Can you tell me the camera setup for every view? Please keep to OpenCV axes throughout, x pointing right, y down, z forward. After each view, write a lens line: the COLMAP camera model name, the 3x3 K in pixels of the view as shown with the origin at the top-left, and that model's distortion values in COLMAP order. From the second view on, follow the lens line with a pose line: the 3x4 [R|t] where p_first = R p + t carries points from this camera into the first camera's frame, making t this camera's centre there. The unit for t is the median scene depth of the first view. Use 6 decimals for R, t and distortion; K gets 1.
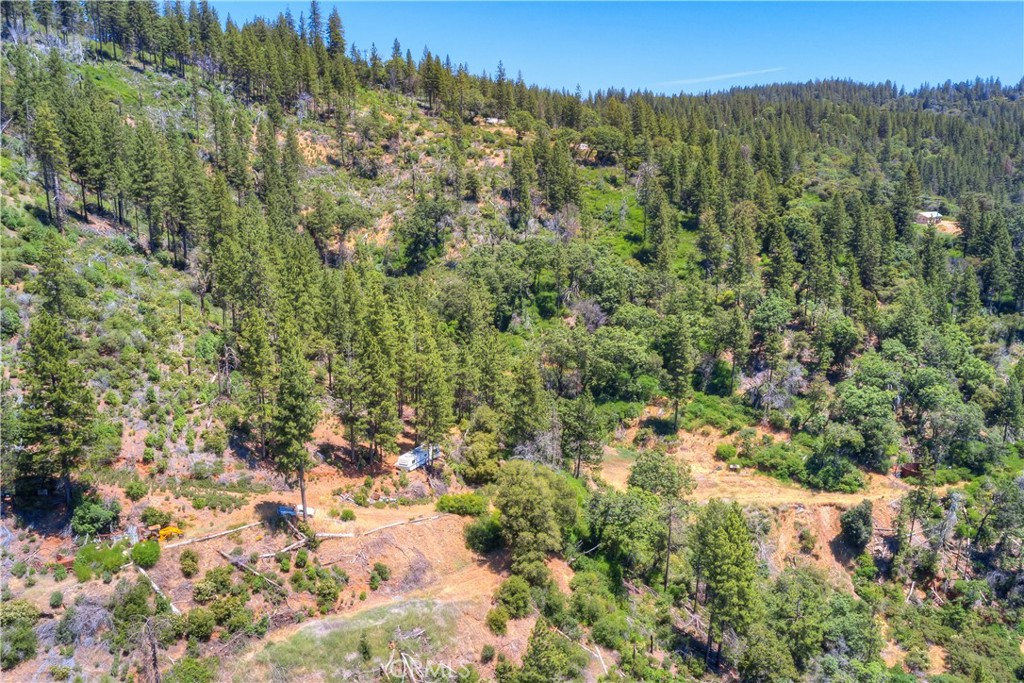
lens RADIAL K [[868.7, 0, 512.0], [0, 868.7, 341.5], [0, 0, 1]] dist [-0.000491, -0.004246]
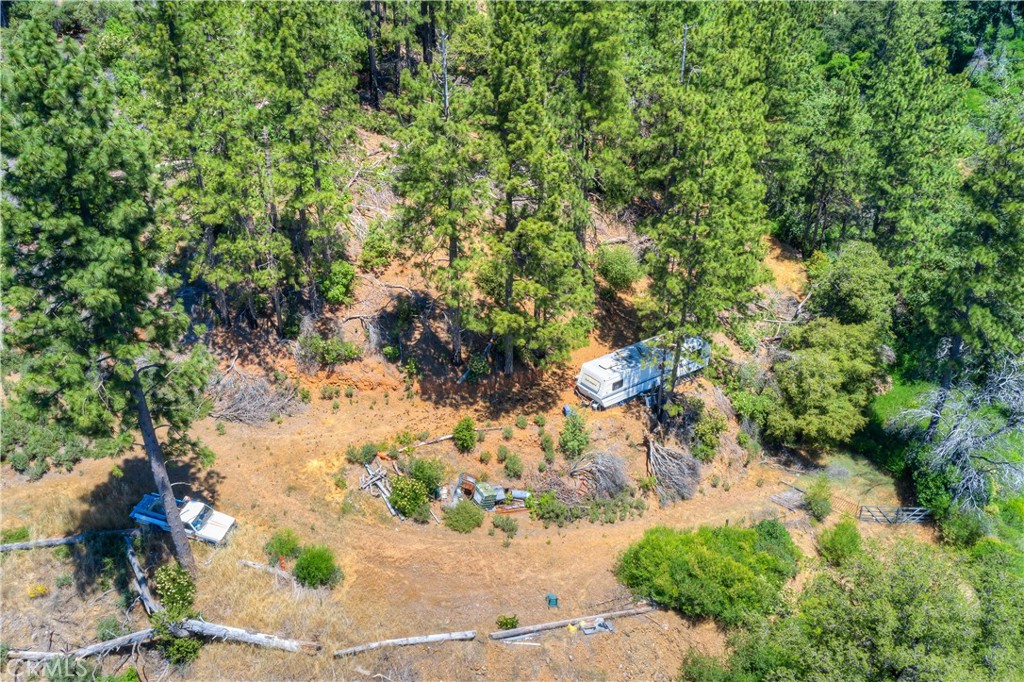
lens RADIAL K [[868.7, 0, 512.0], [0, 868.7, 341.0], [0, 0, 1]] dist [-0.000491, -0.004246]
pose [[0.893351, 0.204165, -0.400301, -0.008048], [-0.084280, 0.951144, 0.297023, 0.012729], [0.441385, -0.231608, 0.866912, 0.611384]]
